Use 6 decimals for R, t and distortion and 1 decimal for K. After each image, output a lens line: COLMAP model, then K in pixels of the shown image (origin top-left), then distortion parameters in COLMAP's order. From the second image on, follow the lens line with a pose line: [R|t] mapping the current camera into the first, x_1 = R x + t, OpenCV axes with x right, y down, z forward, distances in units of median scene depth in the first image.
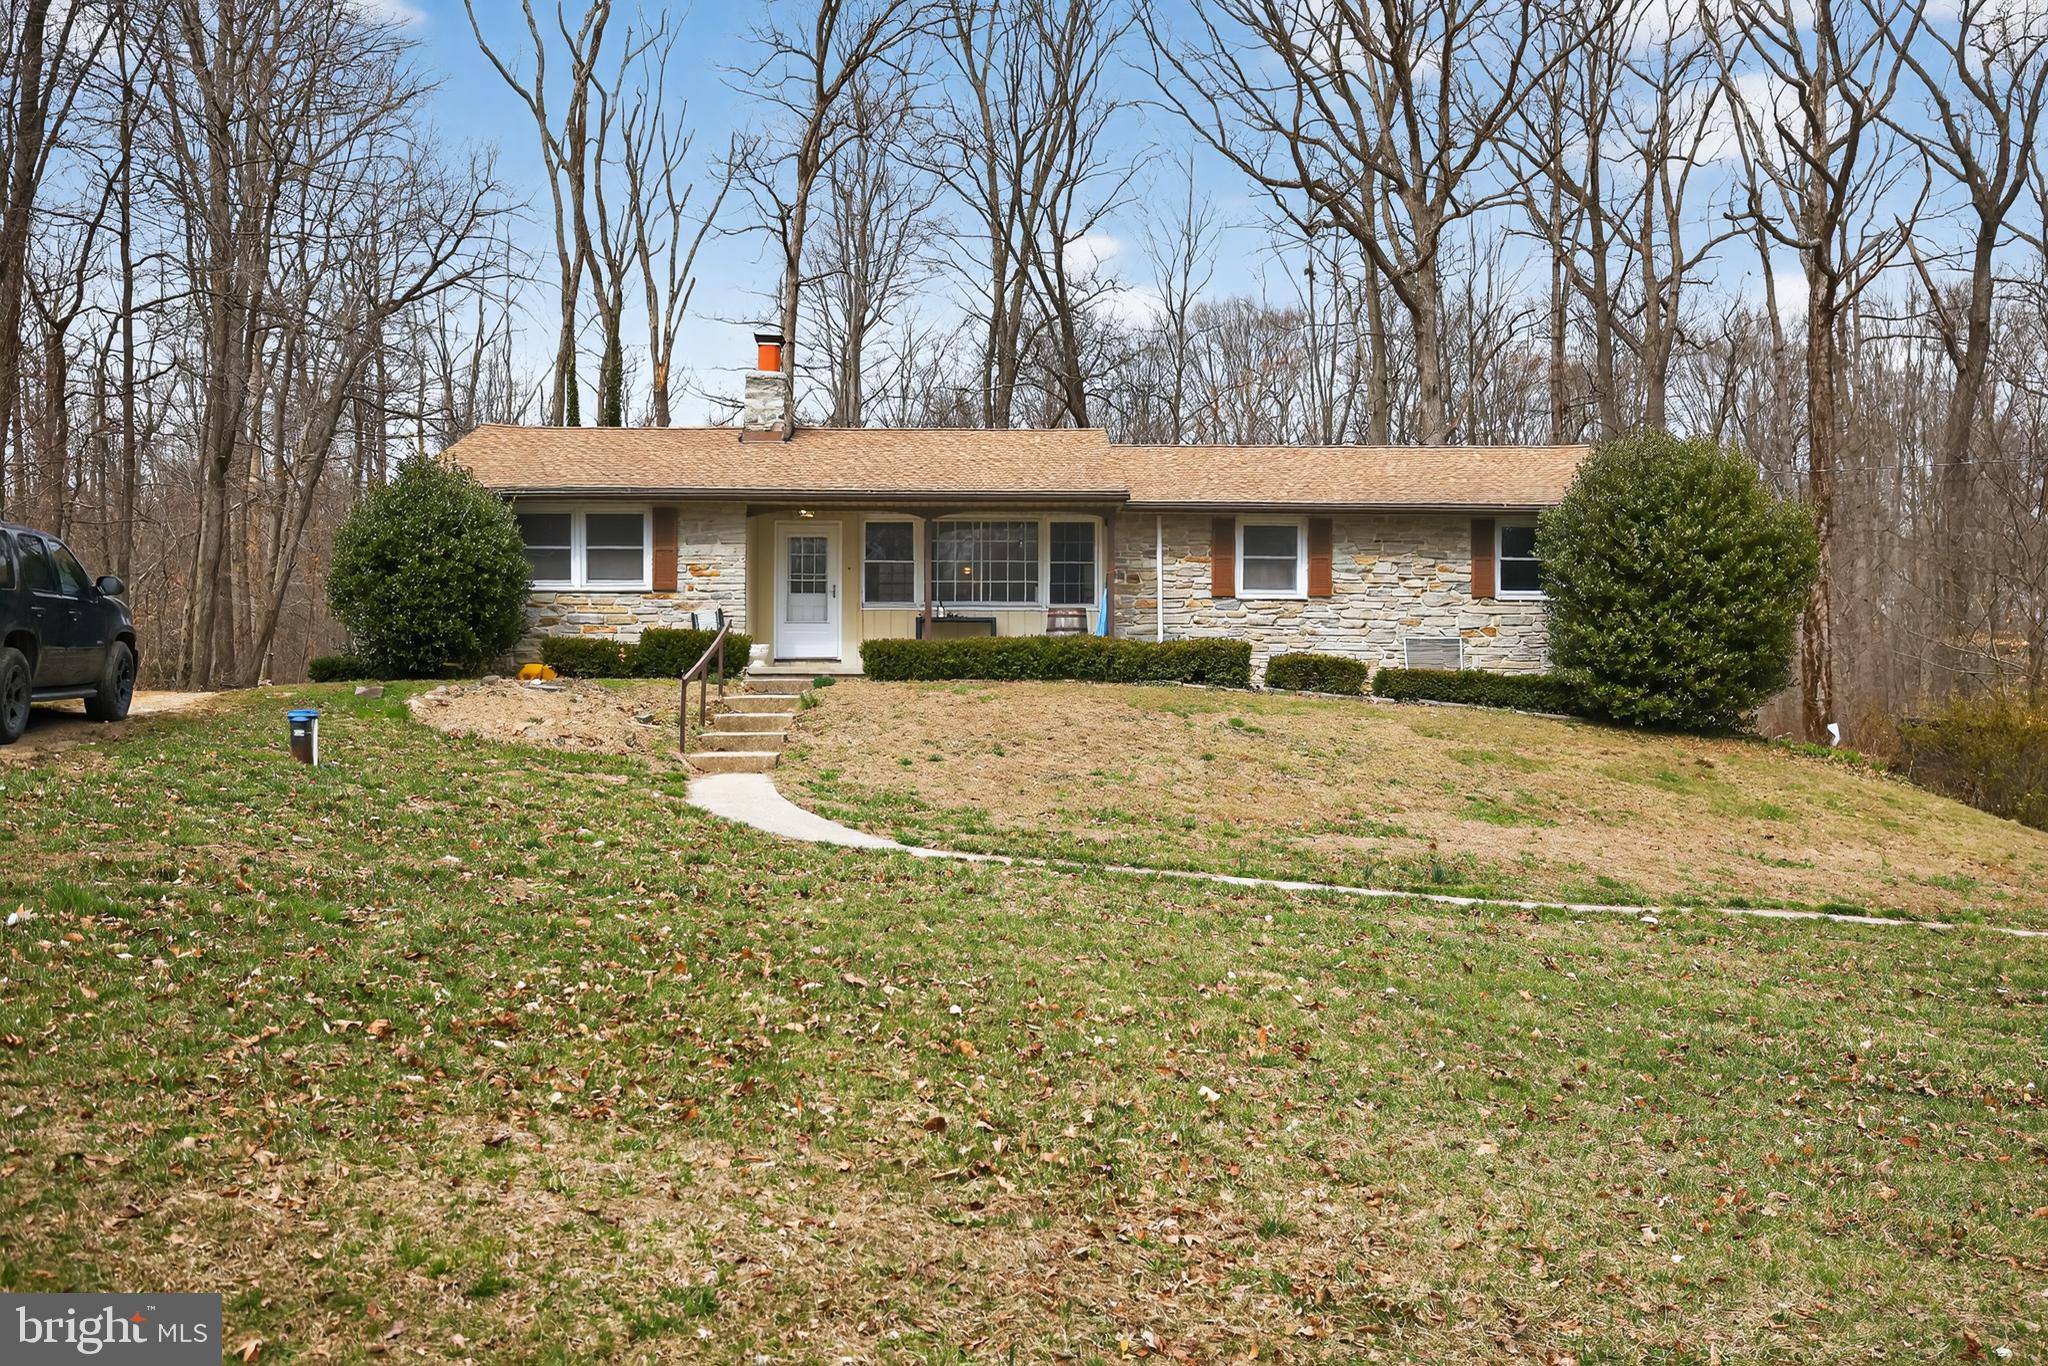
lens RADIAL K [[1530.4, 0, 1018.1], [0, 1530.4, 714.5], [0, 0, 1]] dist [0.034732, -0.005622]
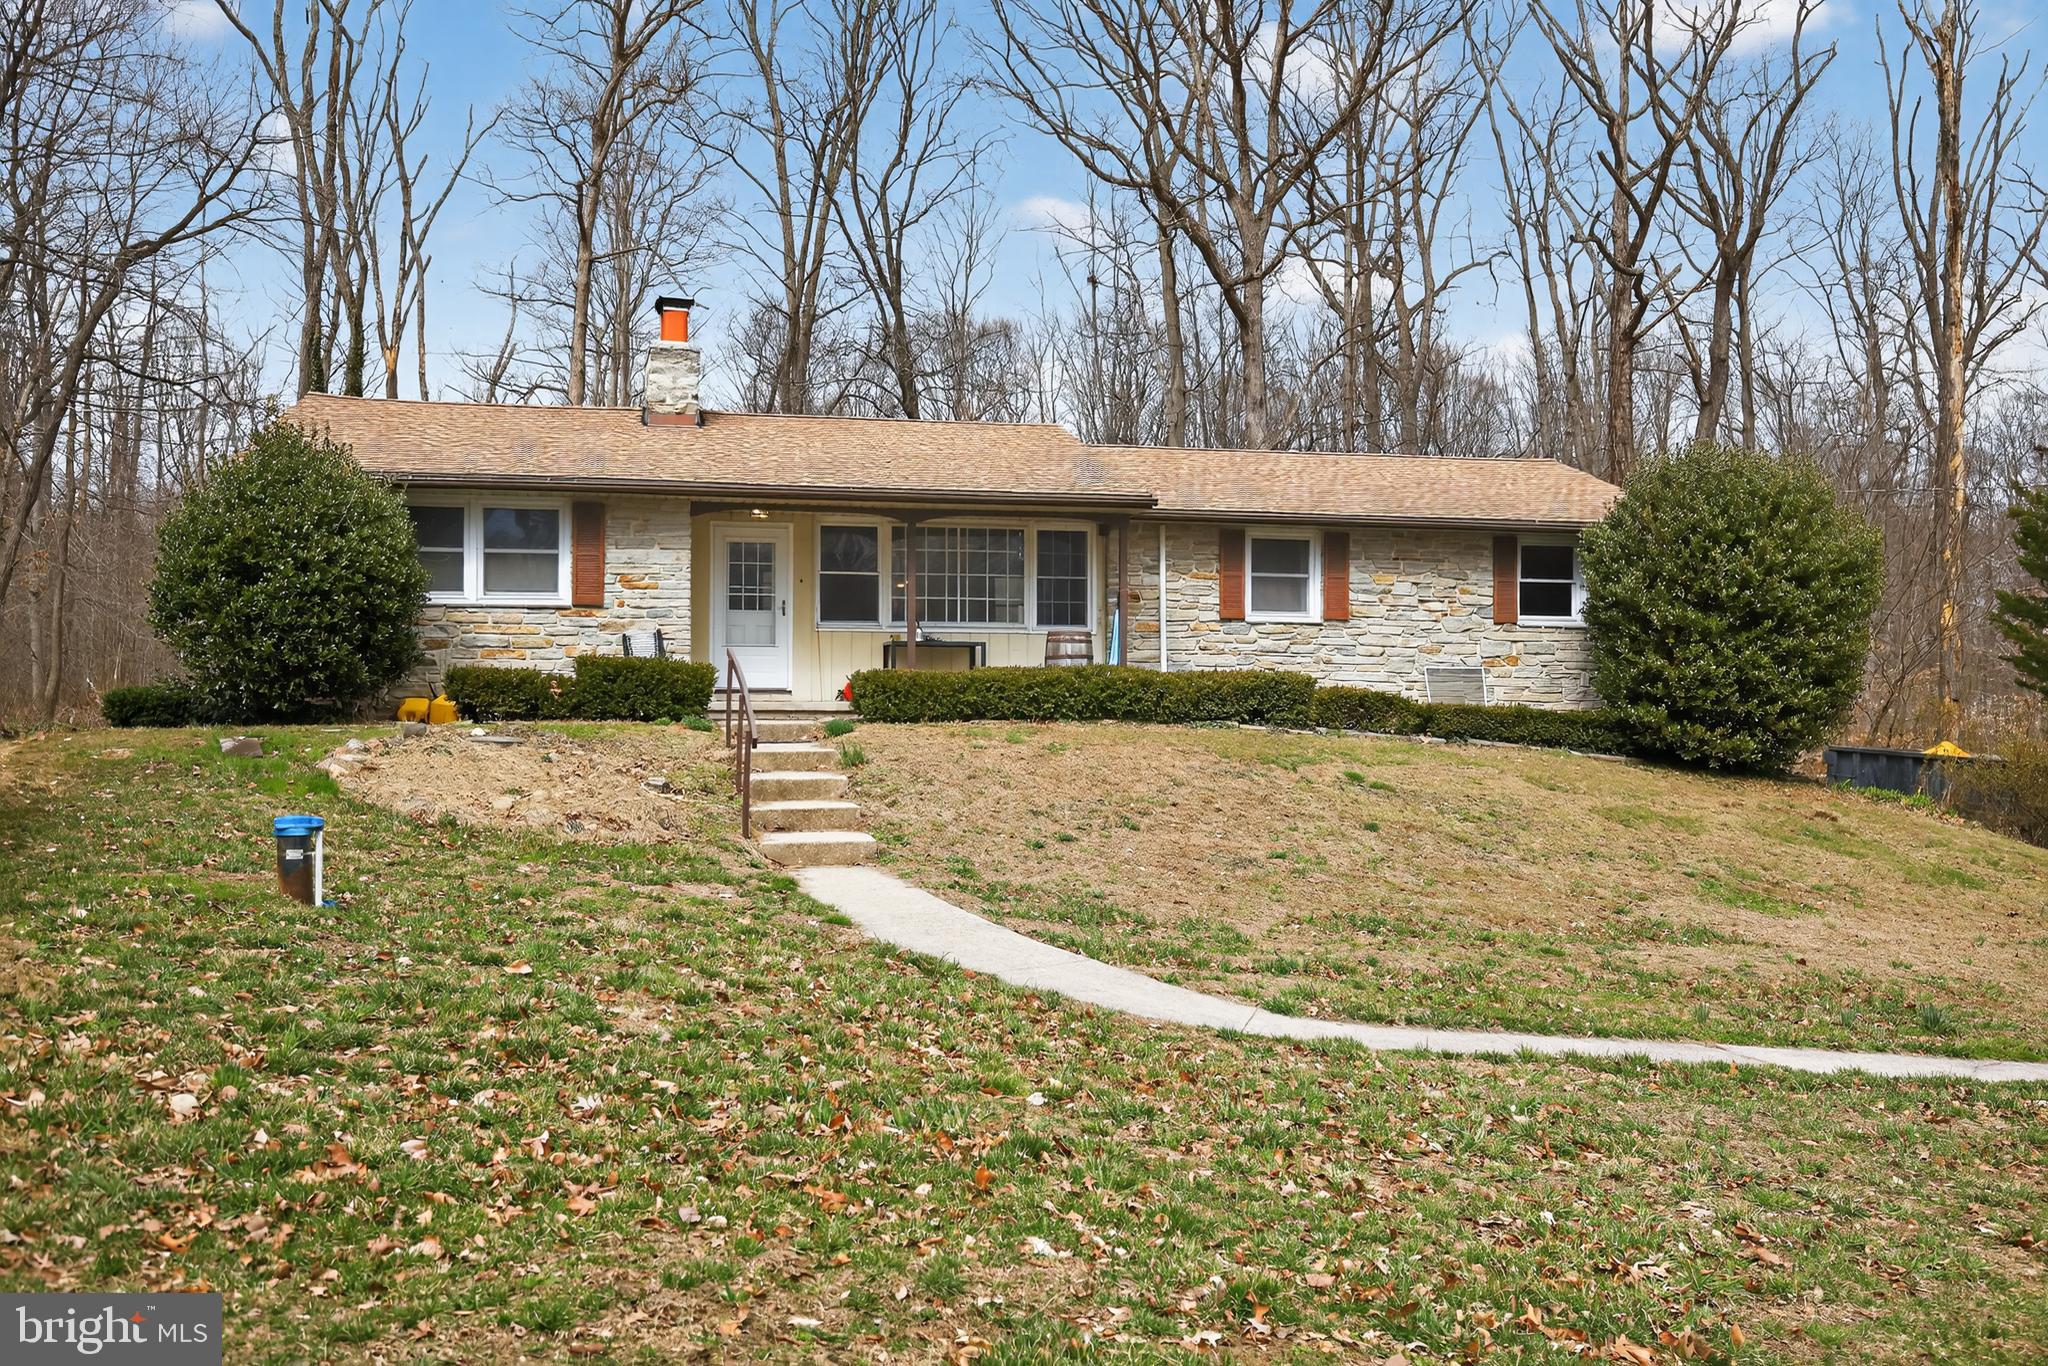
lens RADIAL K [[1530.4, 0, 1018.1], [0, 1530.4, 714.5], [0, 0, 1]] dist [0.034732, -0.005622]
pose [[0.984973, -0.000637, 0.172706, -0.141467], [0.001352, 0.999991, -0.004021, -0.020107], [-0.172702, 0.004194, 0.984965, 0.169511]]
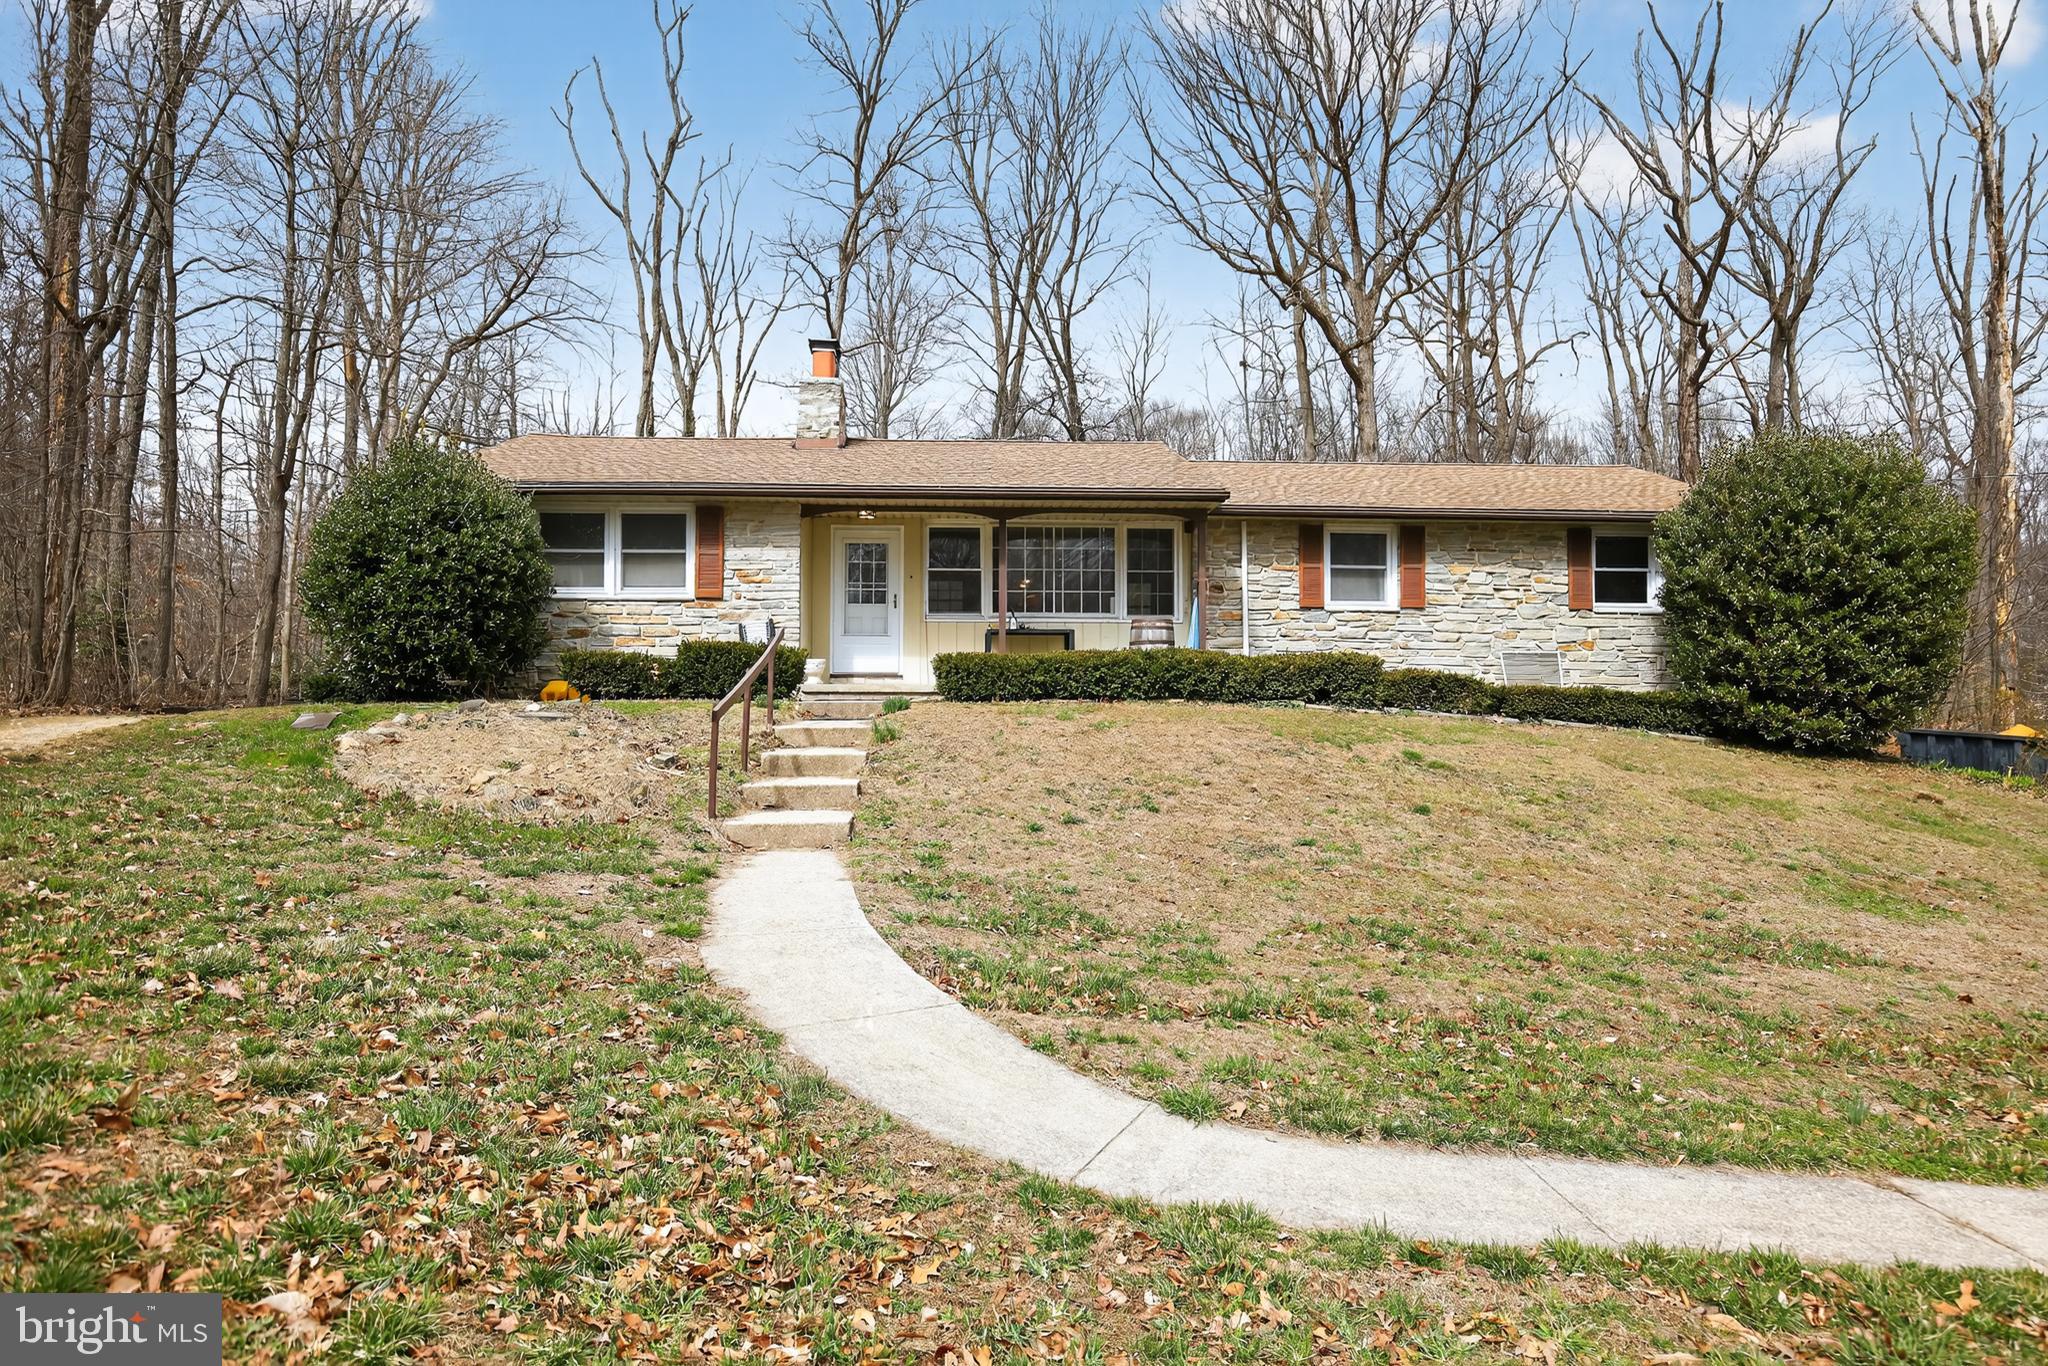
lens RADIAL K [[1152.6, 0, 1024.0], [0, 1152.6, 683.0], [0, 0, 1]] dist [-0.005473, 0.001713]
pose [[0.999751, -0.000742, 0.022320, -0.059486], [0.001283, 0.999705, -0.024242, -0.014694], [-0.022296, 0.024264, 0.999457, 0.313105]]
